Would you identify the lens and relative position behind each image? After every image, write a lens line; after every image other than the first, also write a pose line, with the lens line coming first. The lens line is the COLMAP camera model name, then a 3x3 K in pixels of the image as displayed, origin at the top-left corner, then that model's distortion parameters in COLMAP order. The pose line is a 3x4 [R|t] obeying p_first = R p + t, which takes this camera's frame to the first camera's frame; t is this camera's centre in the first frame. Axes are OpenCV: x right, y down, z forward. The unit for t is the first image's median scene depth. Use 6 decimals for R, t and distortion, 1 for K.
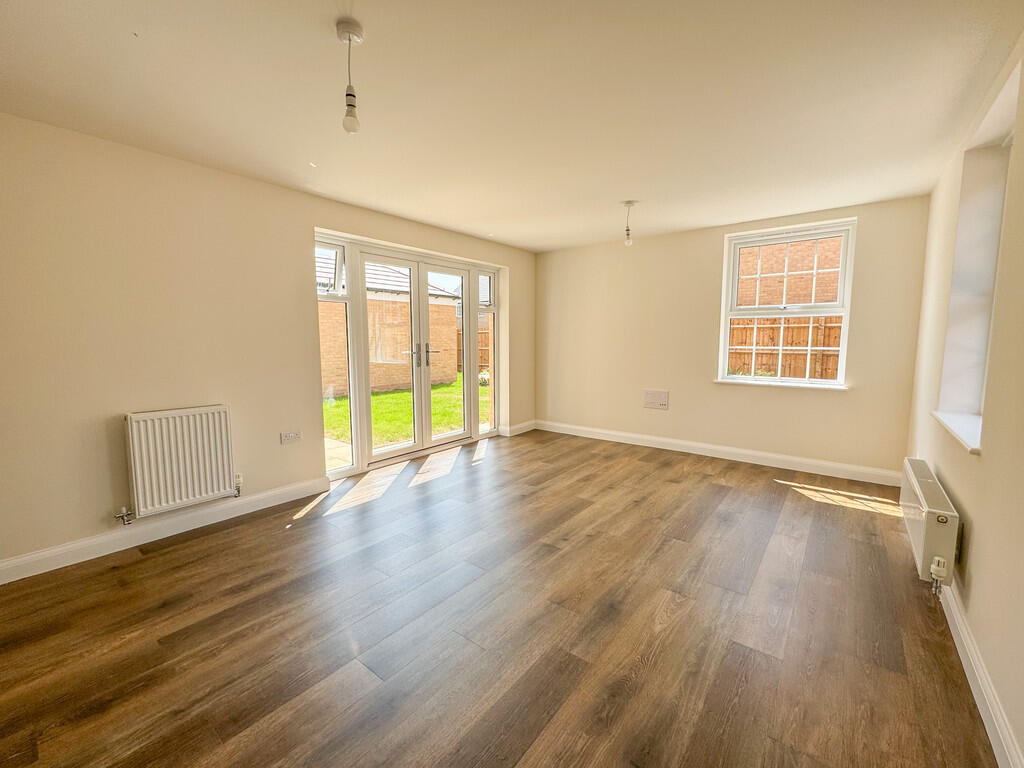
lens RADIAL K [[425.4, 0, 511.8], [0, 425.4, 381.1], [0, 0, 1]] dist [0.001797, 0.000372]
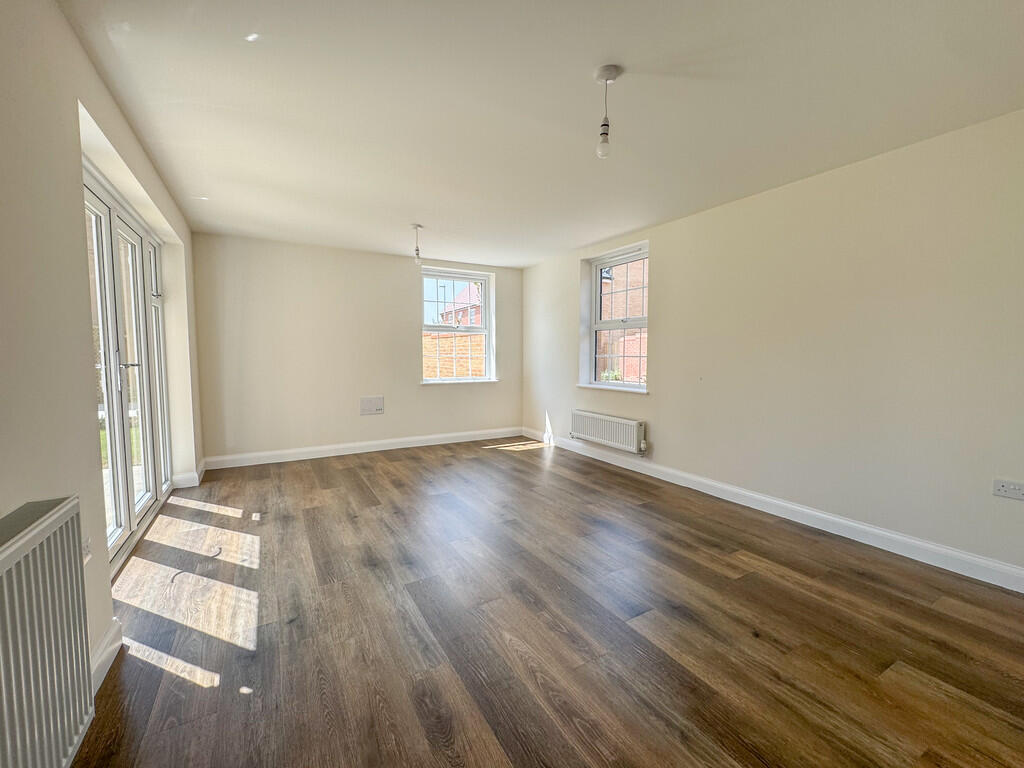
lens RADIAL K [[425.4, 0, 511.8], [0, 425.4, 381.1], [0, 0, 1]] dist [0.001797, 0.000372]
pose [[0.373537, -0.057309, 0.925843, -0.675339], [0.093007, 0.995374, 0.024089, -0.014196], [-0.922941, 0.077112, 0.377139, 0.368209]]
